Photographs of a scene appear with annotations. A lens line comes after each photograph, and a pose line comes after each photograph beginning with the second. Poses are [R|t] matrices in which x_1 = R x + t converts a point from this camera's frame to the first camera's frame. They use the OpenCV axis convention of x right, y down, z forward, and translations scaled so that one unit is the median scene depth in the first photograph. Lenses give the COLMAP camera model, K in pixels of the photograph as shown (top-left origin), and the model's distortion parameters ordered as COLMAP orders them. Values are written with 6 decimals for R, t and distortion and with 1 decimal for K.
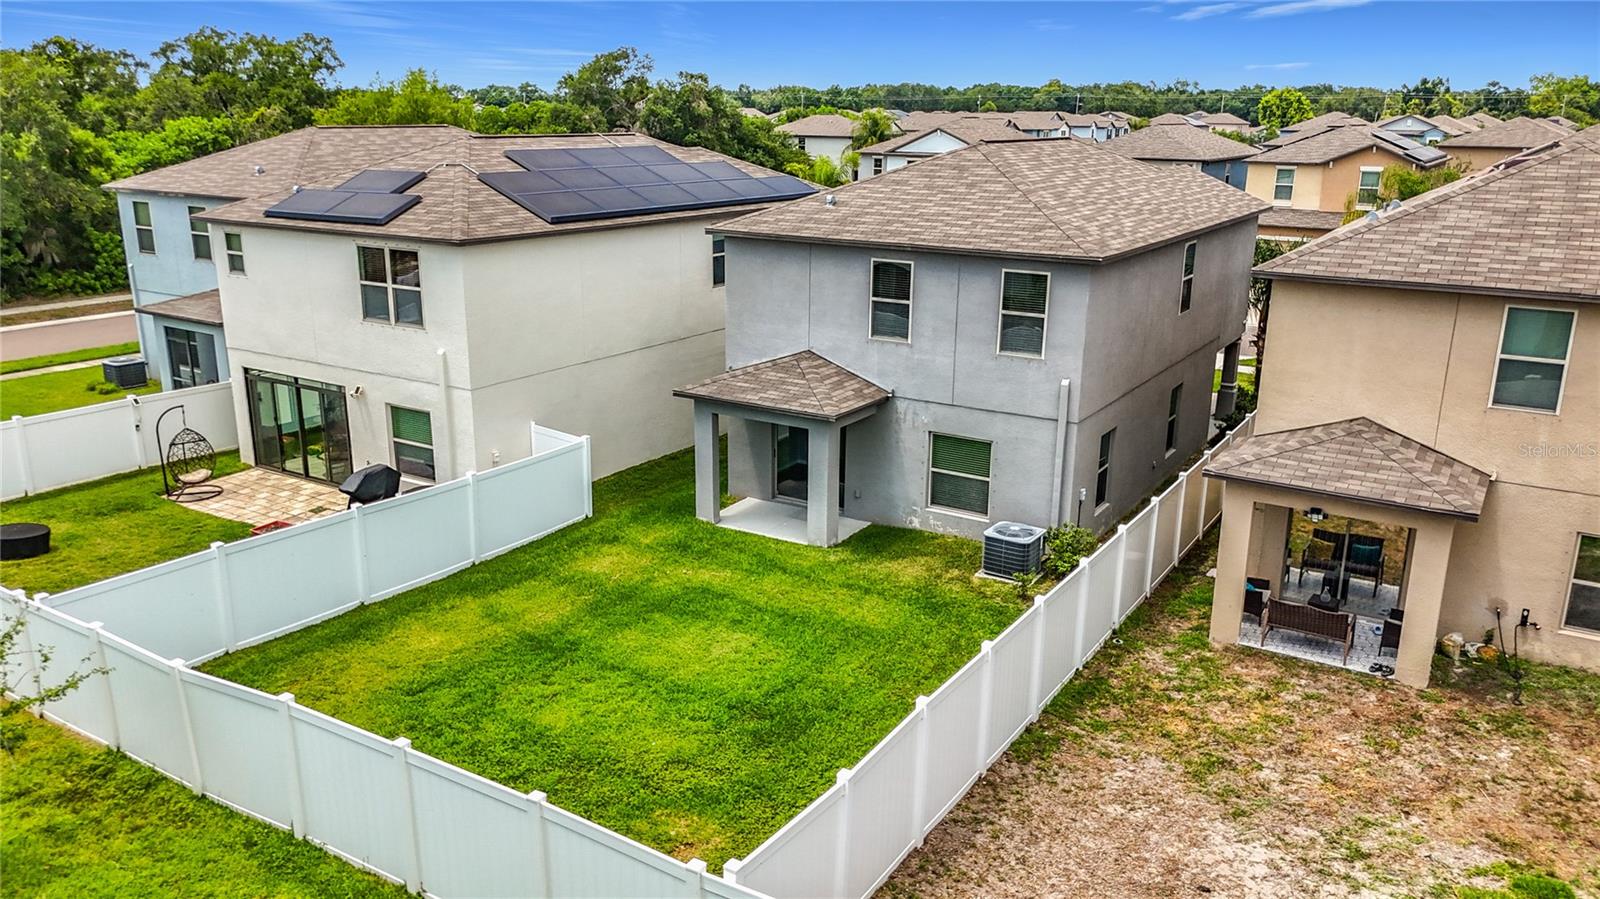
lens RADIAL K [[1201.7, 0, 800.0], [0, 1201.7, 449.5], [0, 0, 1]] dist [0.041163, -0.053951]
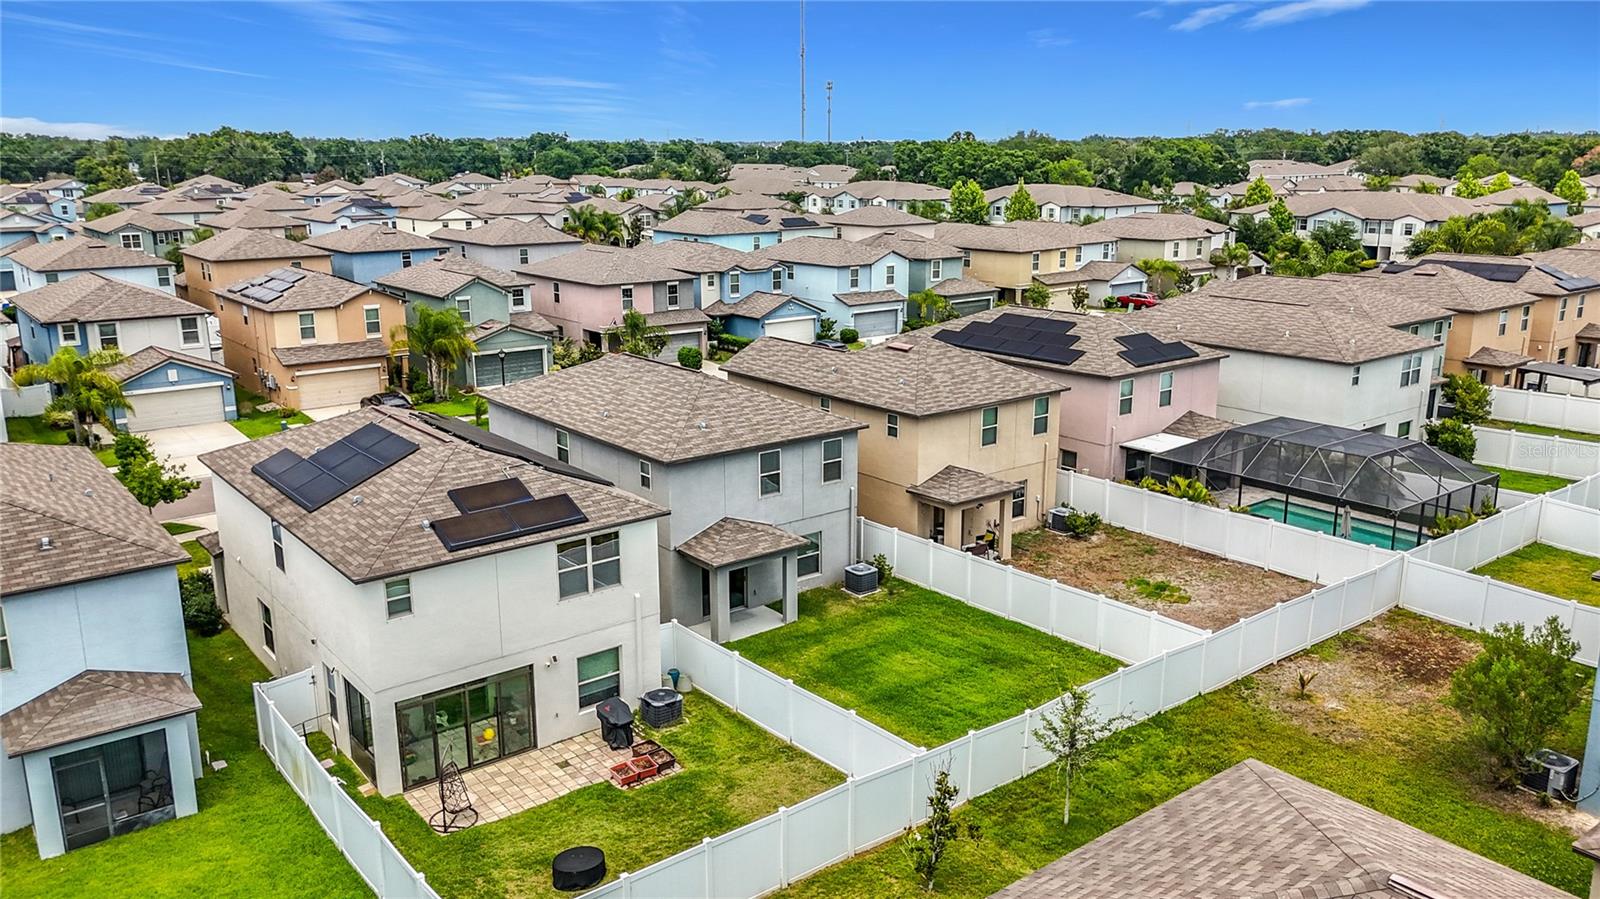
lens RADIAL K [[1209.6, 0, 800.0], [0, 1209.6, 449.5], [0, 0, 1]] dist [0.096876, -0.159223]
pose [[0.342579, -0.238420, 0.908733, -1.488483], [0.263592, 0.952804, 0.150612, -0.409199], [-0.901753, 0.187938, 0.389256, 0.276380]]
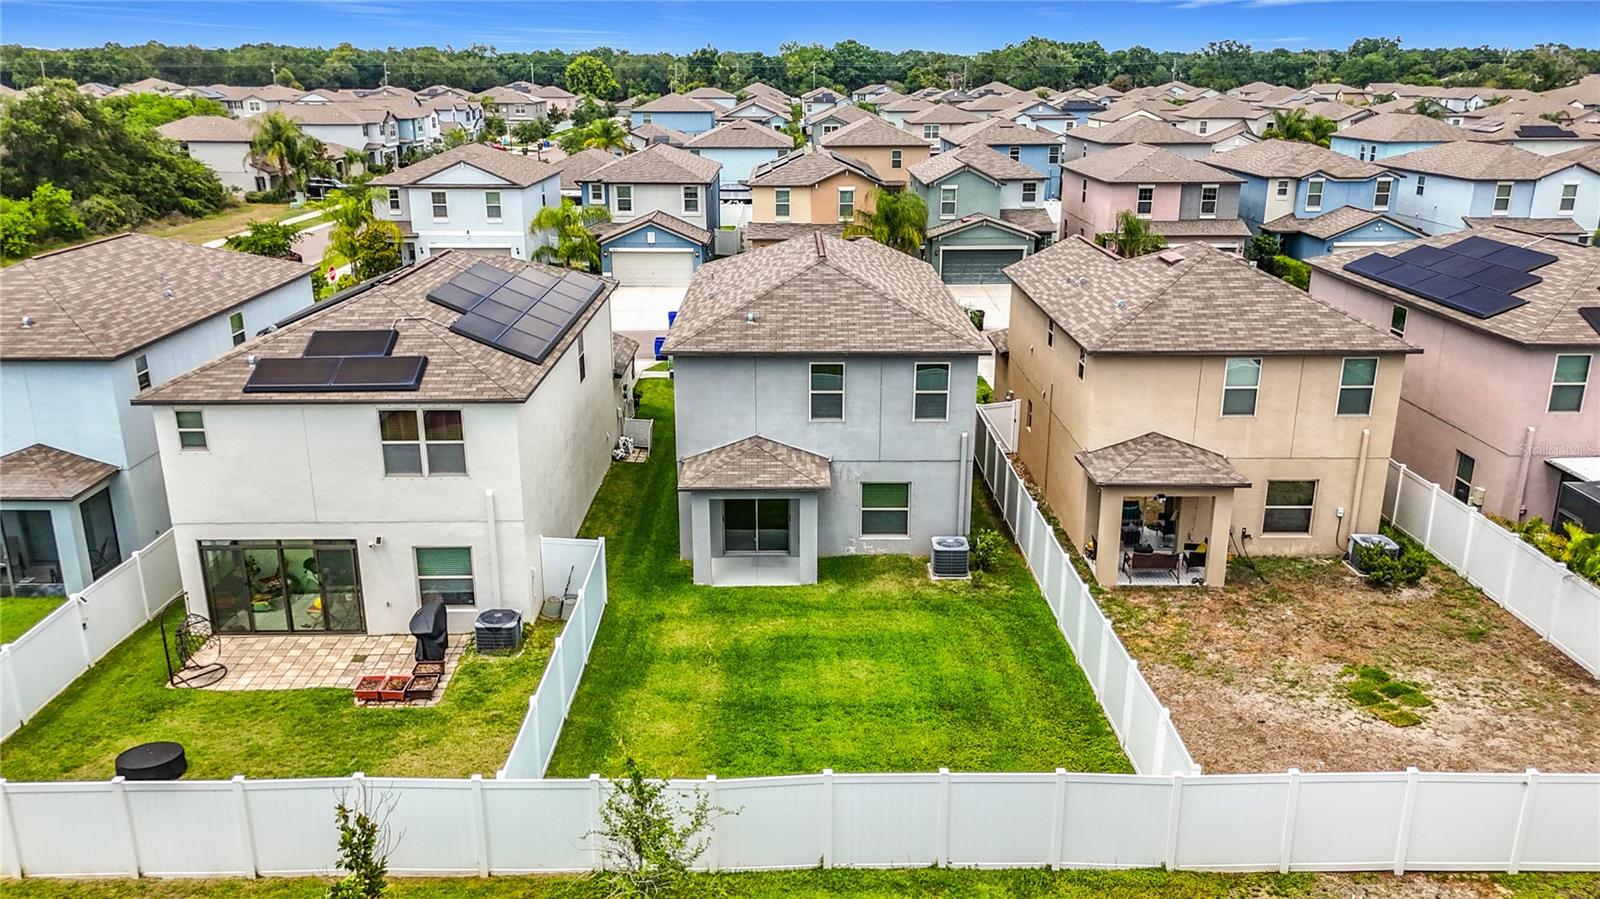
lens RADIAL K [[1209.8, 0, 799.8], [0, 1209.8, 451.8], [0, 0, 1]] dist [0.056341, -0.046139]
pose [[0.844745, -0.172516, 0.506601, -0.642643], [0.155080, 0.984912, 0.076805, -0.166632], [-0.512207, 0.013683, 0.858753, -0.136594]]
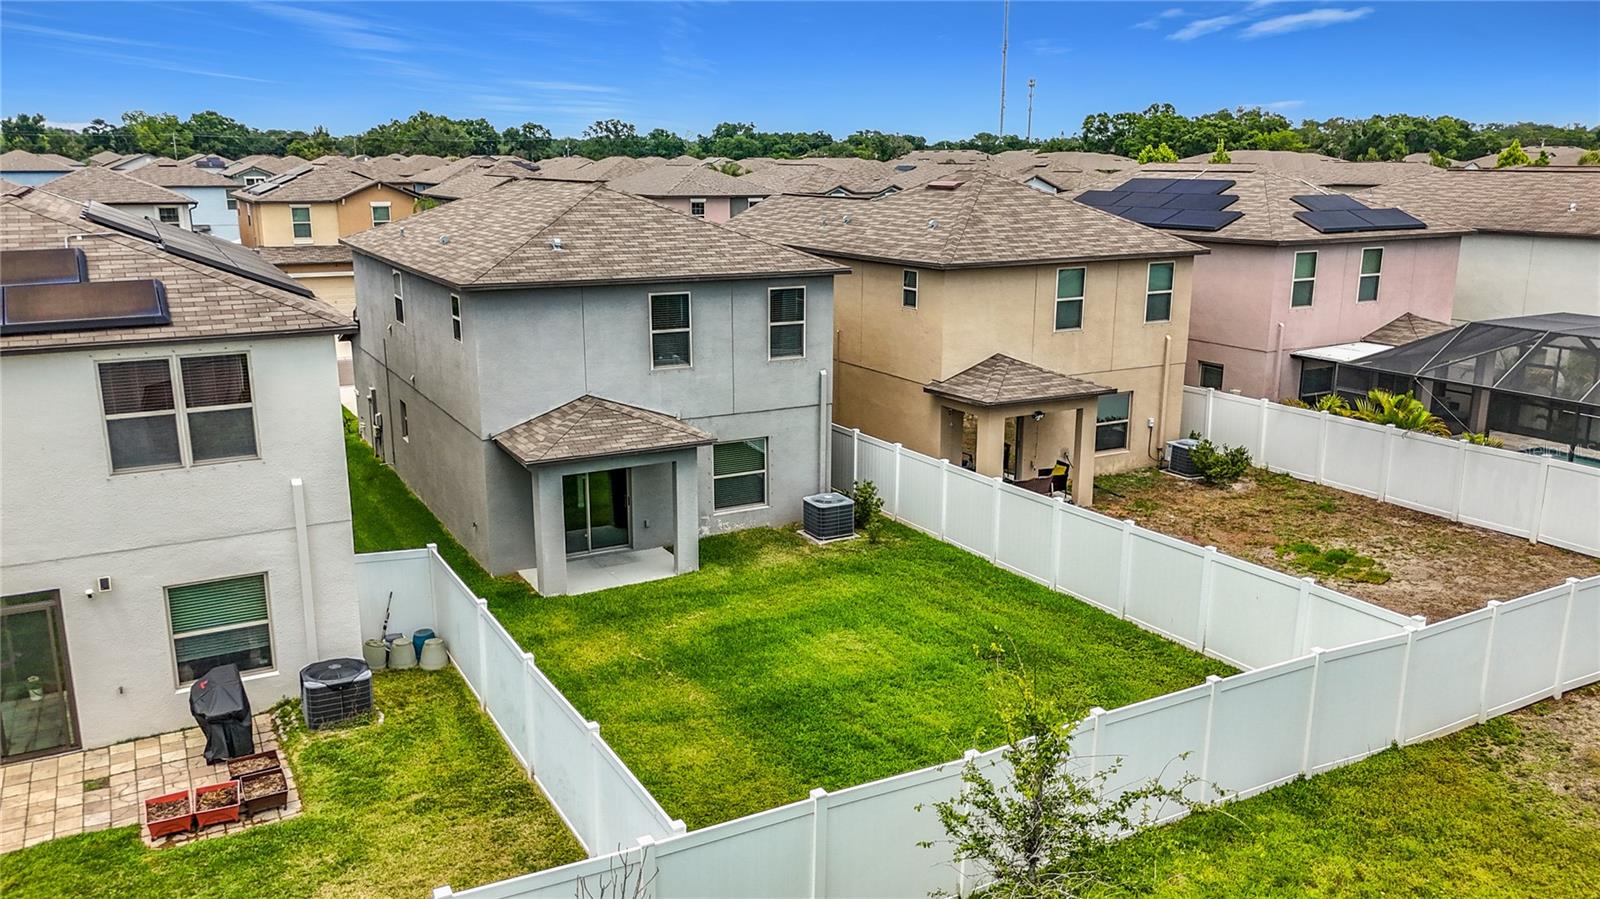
lens RADIAL K [[1209.8, 0, 799.8], [0, 1209.8, 451.8], [0, 0, 1]] dist [0.056341, -0.046139]
pose [[0.490421, -0.215556, 0.844407, -0.796889], [0.241180, 0.964655, 0.106177, -0.106991], [-0.837448, 0.151583, 0.525075, 0.358996]]
